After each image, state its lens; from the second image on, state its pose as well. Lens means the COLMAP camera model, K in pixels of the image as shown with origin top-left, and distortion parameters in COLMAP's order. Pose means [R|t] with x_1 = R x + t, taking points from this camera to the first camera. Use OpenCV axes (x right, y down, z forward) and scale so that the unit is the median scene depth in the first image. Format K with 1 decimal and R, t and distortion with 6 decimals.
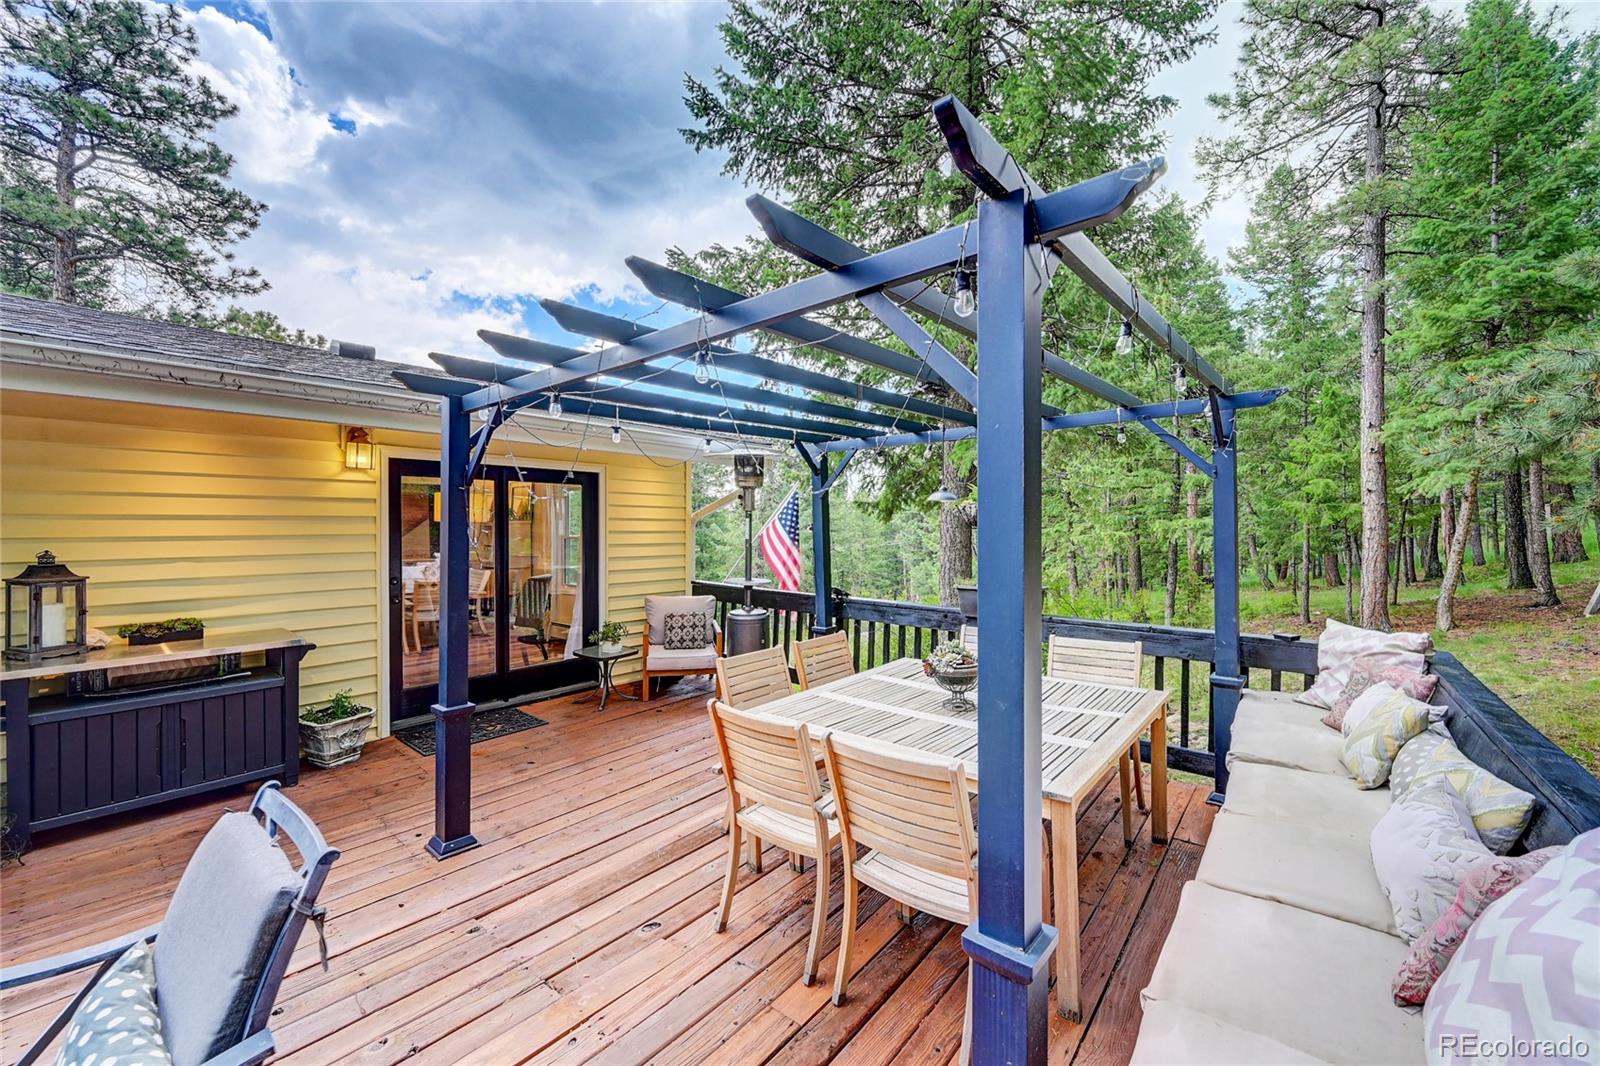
lens RADIAL K [[630.1, 0, 802.9], [0, 630.1, 526.4], [0, 0, 1]] dist [-0.003471, 0.000108]
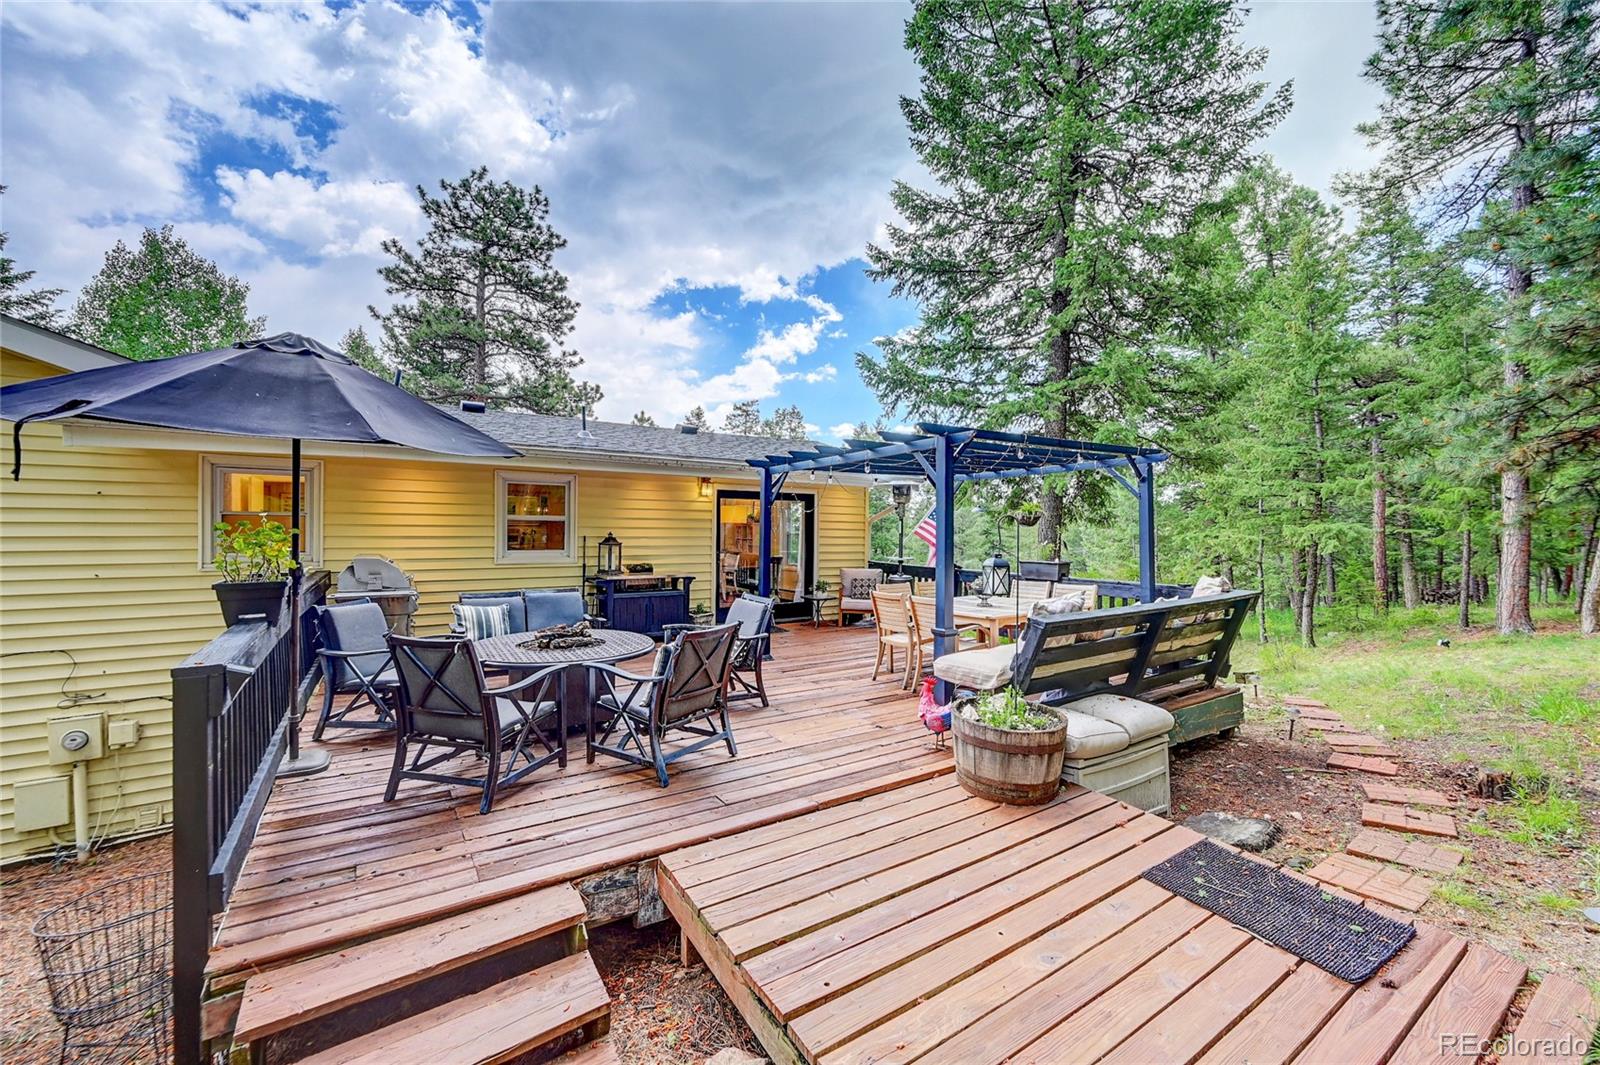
lens RADIAL K [[625.3, 0, 798.6], [0, 625.3, 532.9], [0, 0, 1]] dist [0.002337, 0.000063]
pose [[0.956124, 0.008832, -0.292829, 0.113796], [-0.008851, 0.999960, 0.001262, 0.015545], [0.292828, 0.001385, 0.956164, -0.544843]]
